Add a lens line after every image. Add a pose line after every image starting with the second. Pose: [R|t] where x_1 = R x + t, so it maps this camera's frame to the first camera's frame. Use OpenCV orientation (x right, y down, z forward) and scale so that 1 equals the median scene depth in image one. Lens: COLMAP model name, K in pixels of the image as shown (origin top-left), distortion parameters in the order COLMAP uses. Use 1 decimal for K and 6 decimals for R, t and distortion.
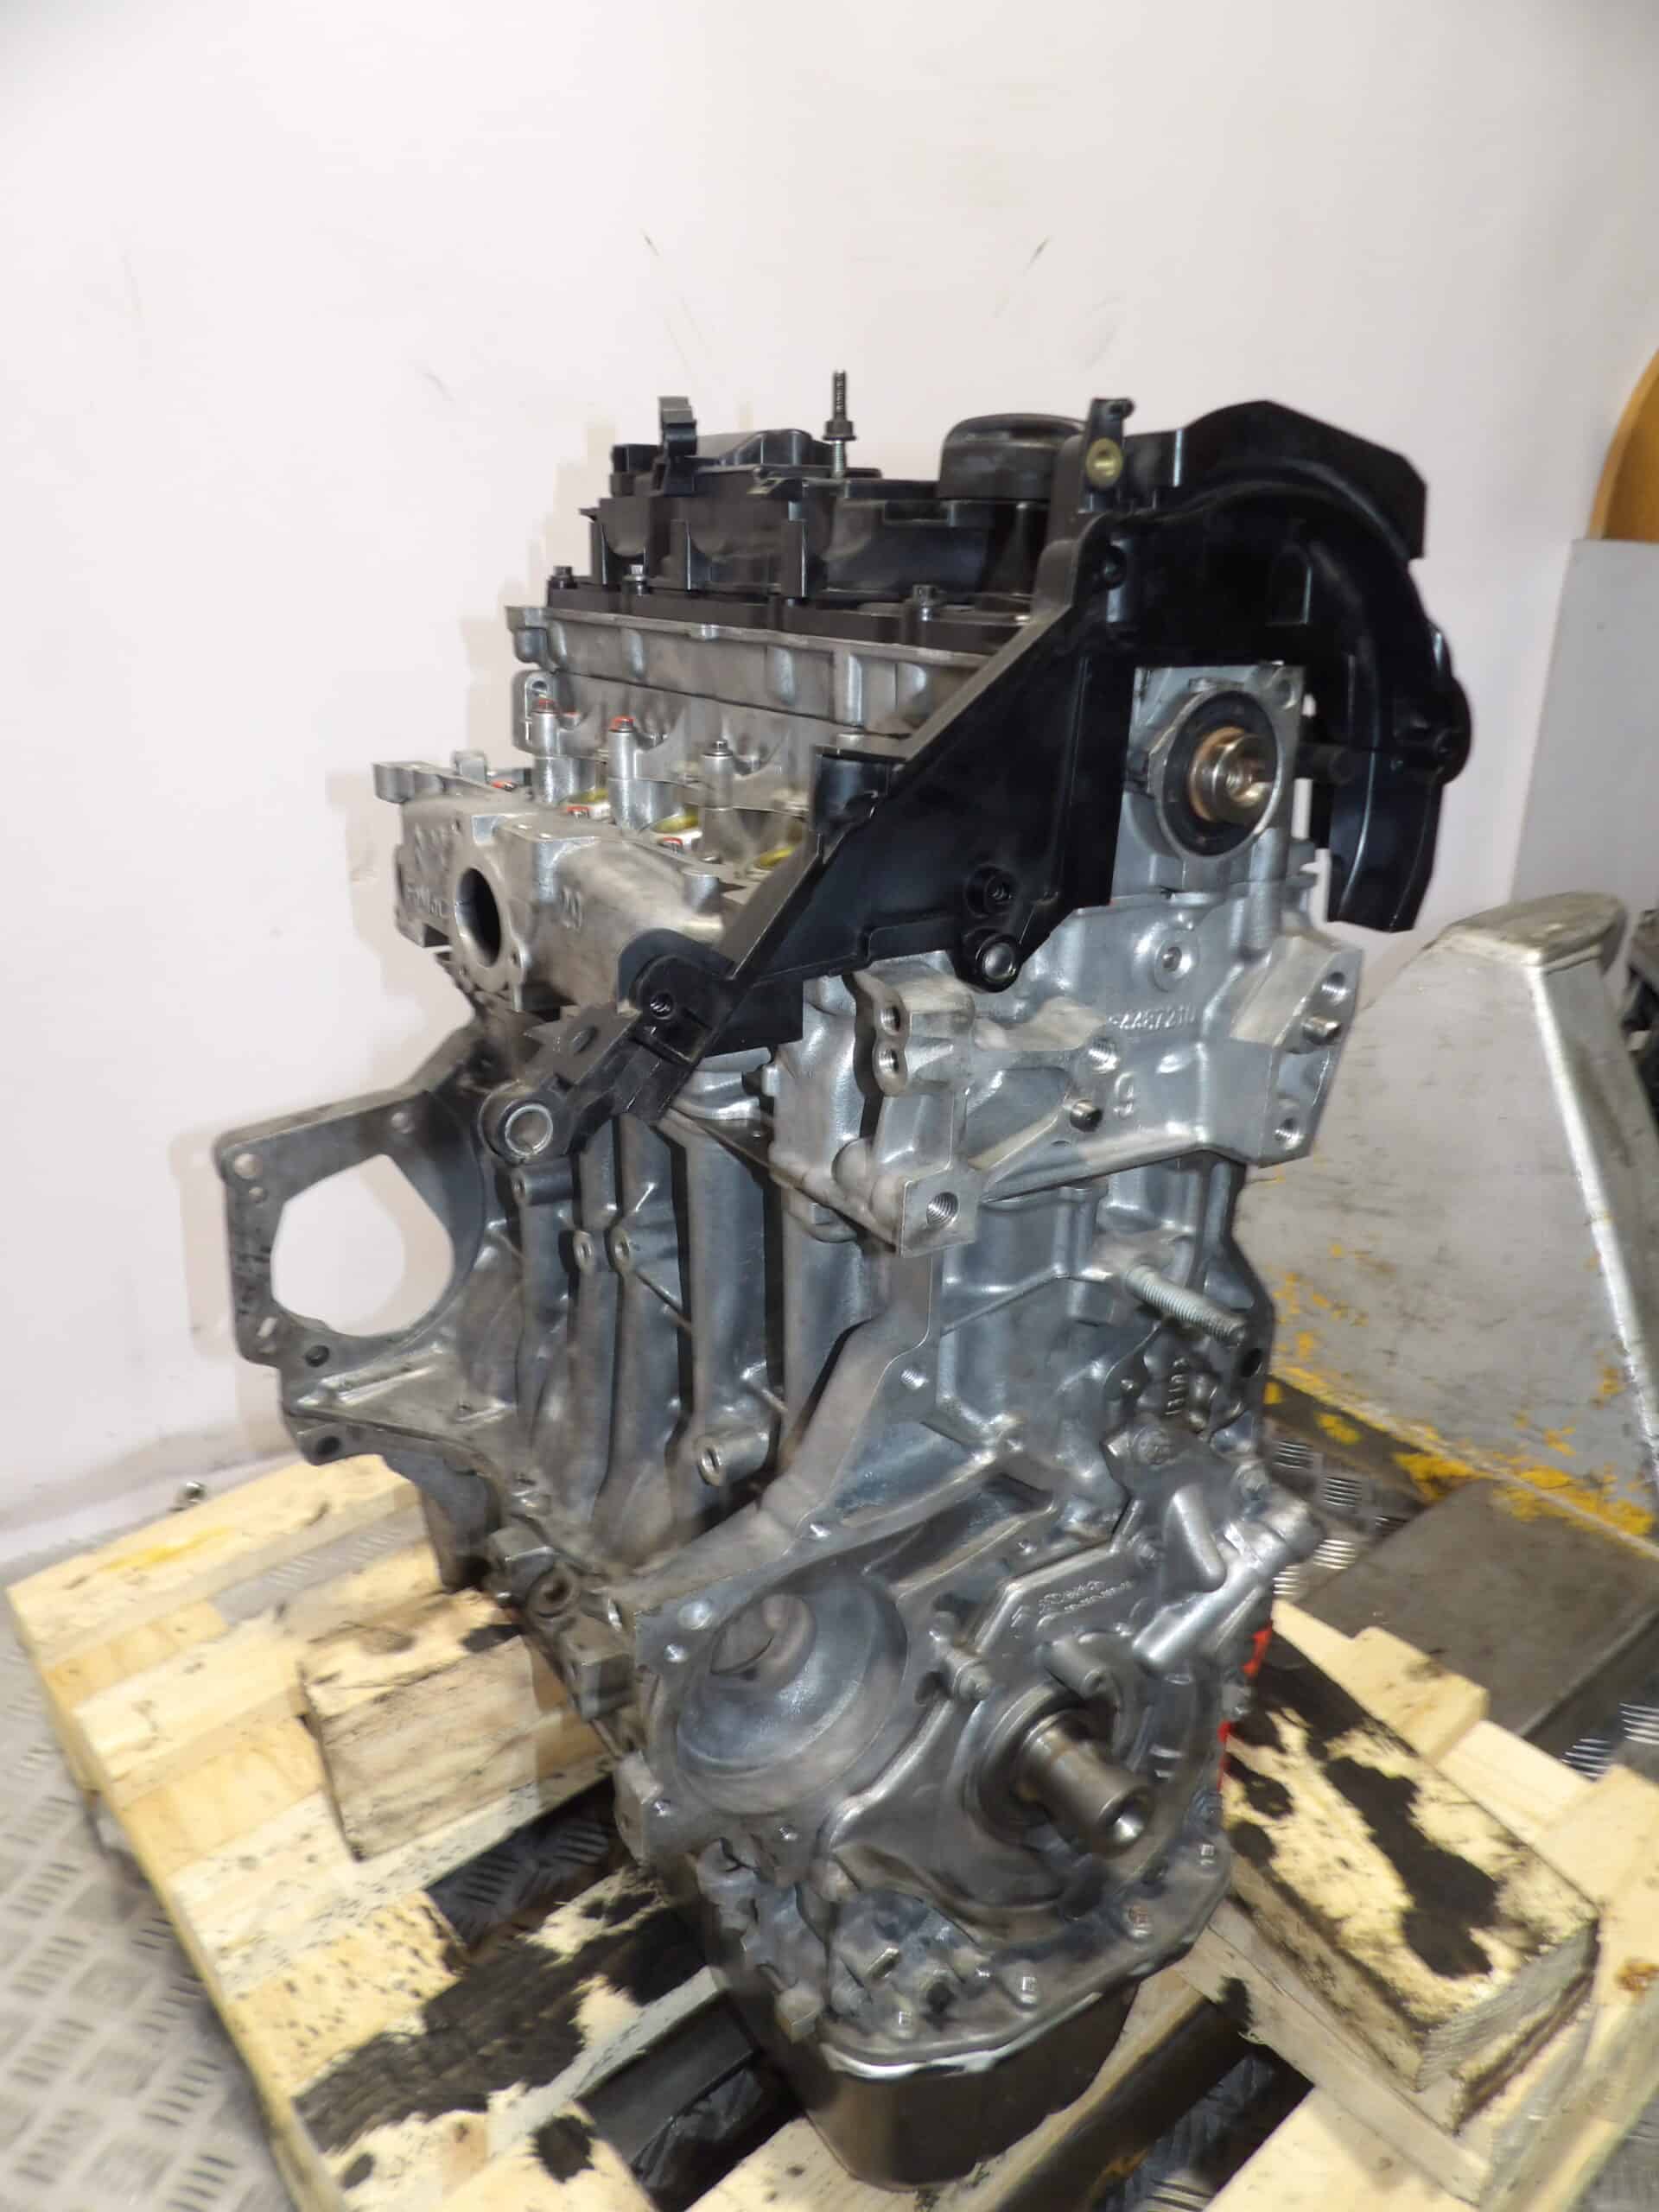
lens RADIAL K [[1554.9, 0, 829.5], [0, 1554.9, 1106.0], [0, 0, 1]] dist [-0.012827, -0.002560]
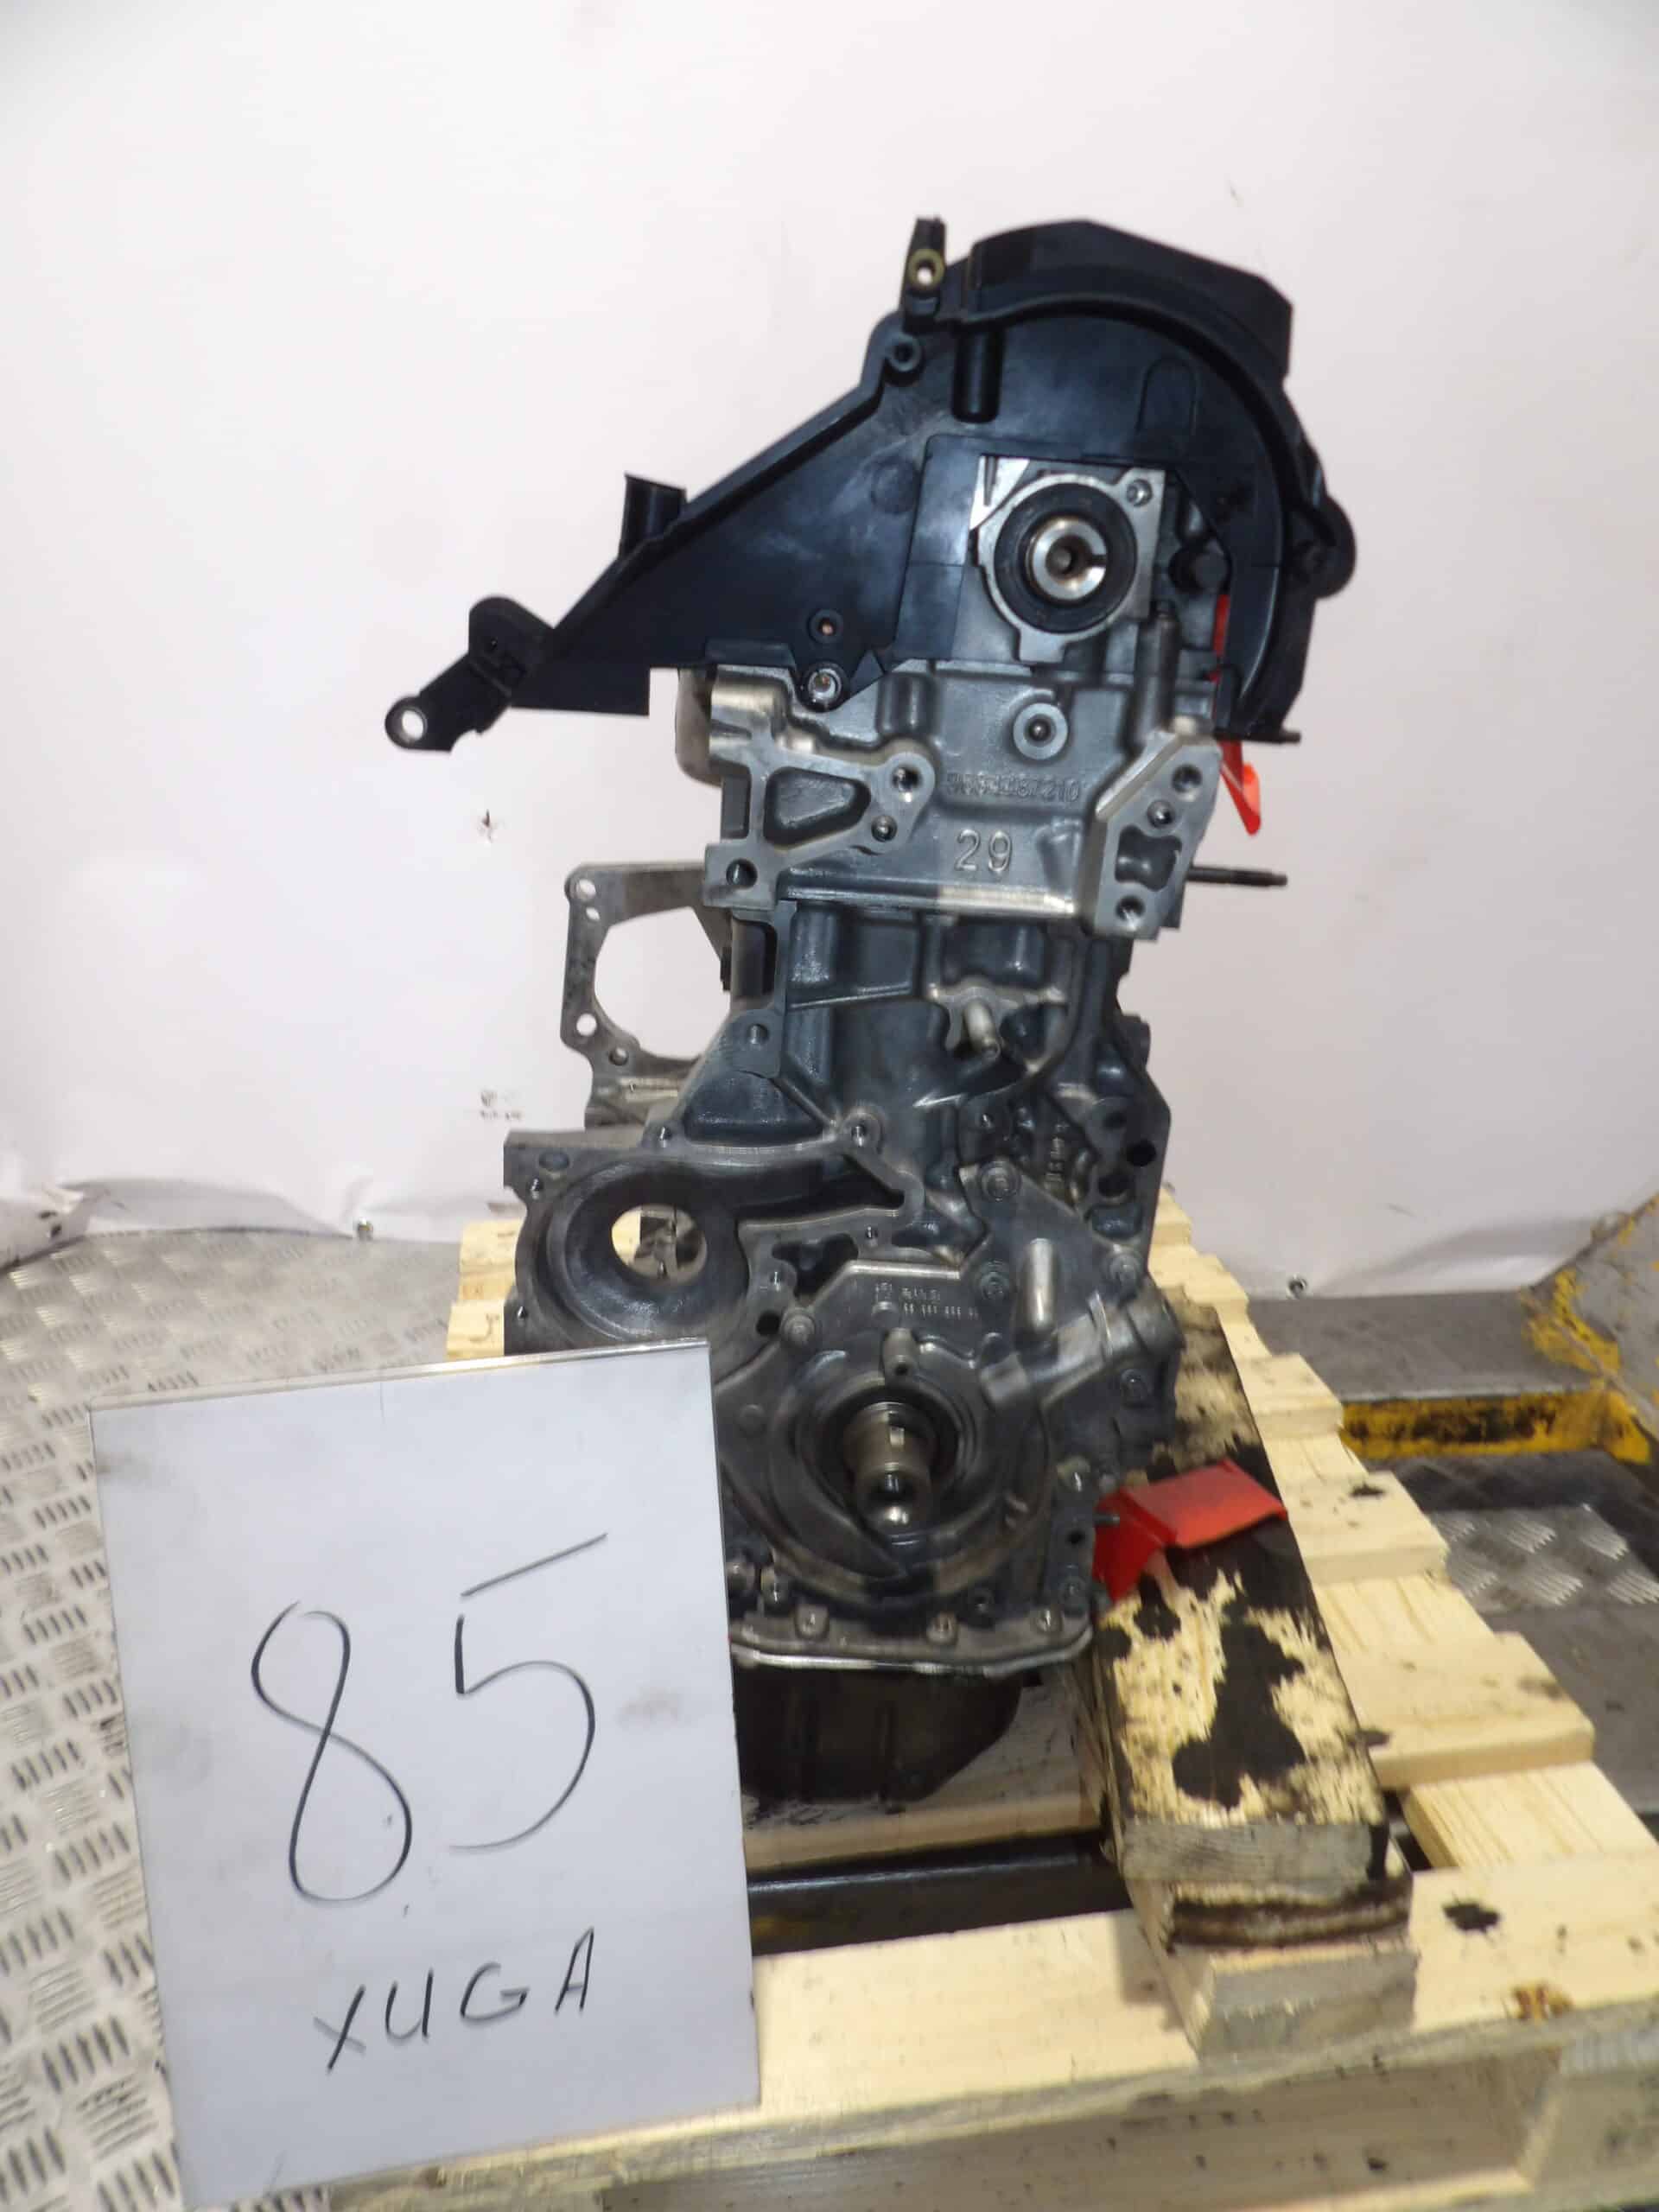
lens RADIAL K [[1582.0, 0, 829.5], [0, 1582.0, 1106.0], [0, 0, 1]] dist [-0.041015, -0.001071]
pose [[0.843836, 0.228215, -0.485652, 0.593842], [-0.234540, 0.970885, 0.048712, 0.126412], [0.482629, 0.072800, 0.872794, -0.049845]]
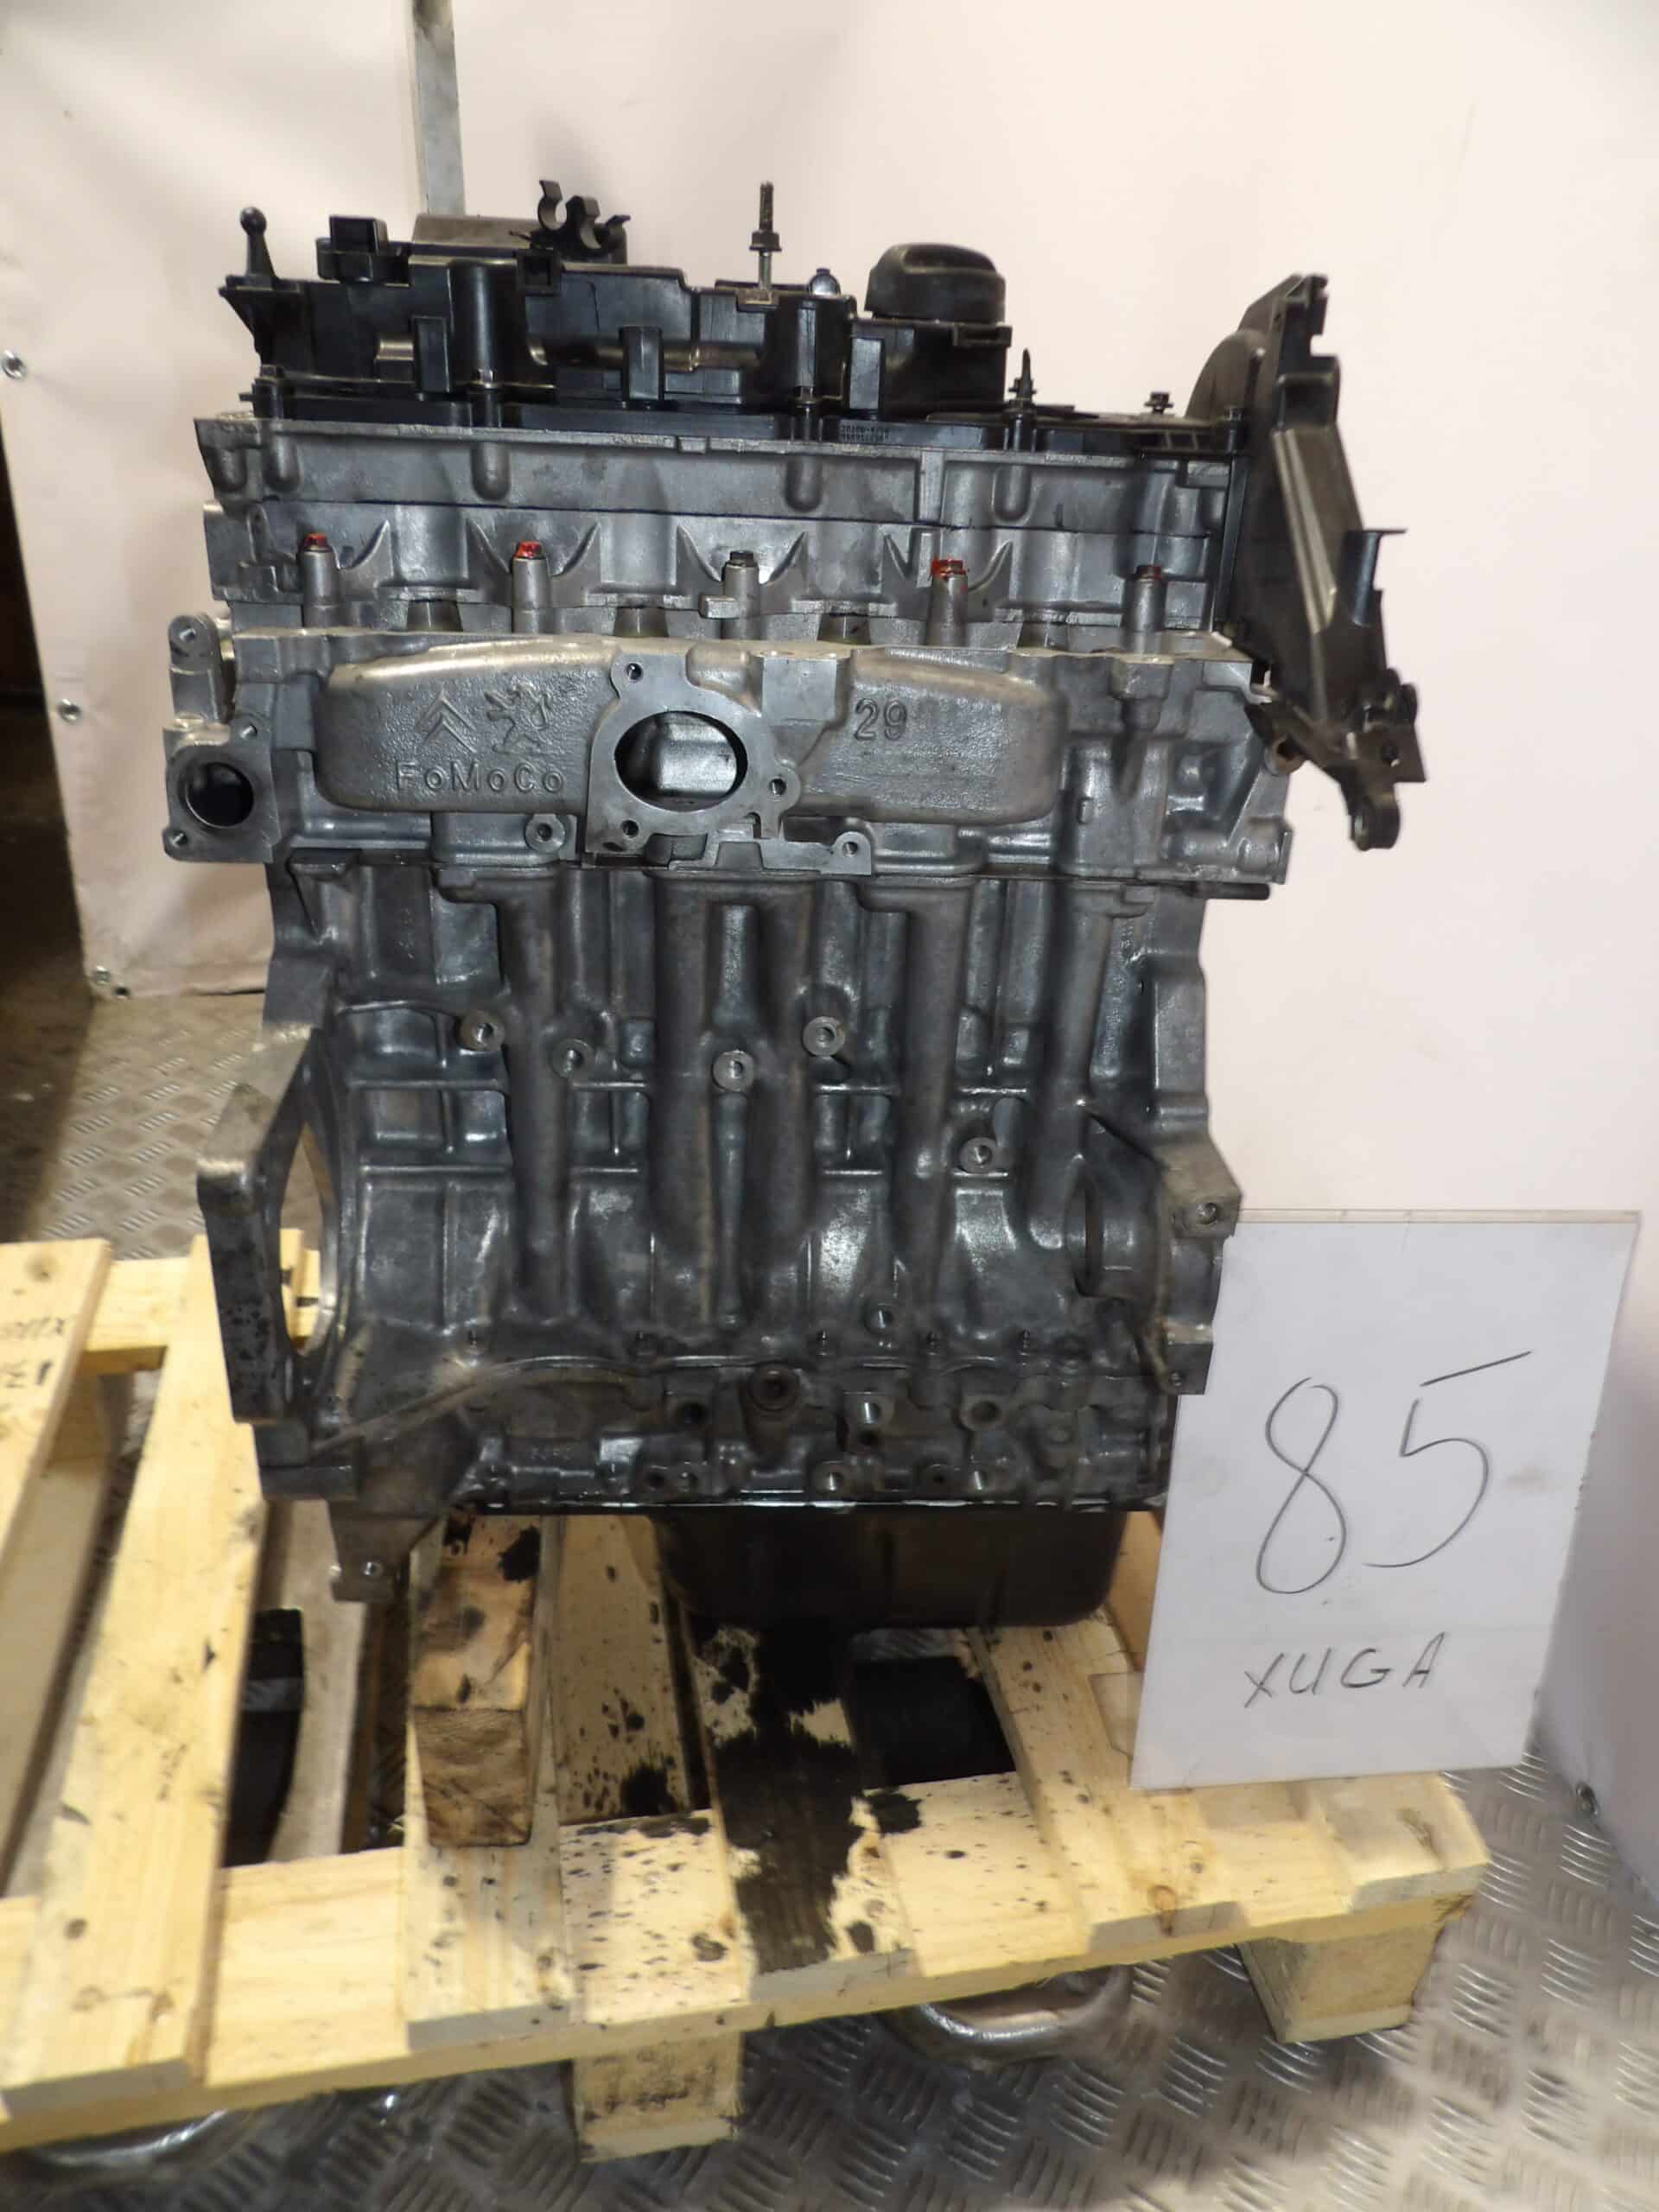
lens RADIAL K [[1604.0, 0, 829.5], [0, 1604.0, 1106.0], [0, 0, 1]] dist [0.005159, 0.000172]
pose [[0.493659, -0.383630, 0.780467, -0.703334], [0.265884, 0.921050, 0.284556, -0.125051], [-0.828014, 0.067040, 0.556686, 0.254886]]
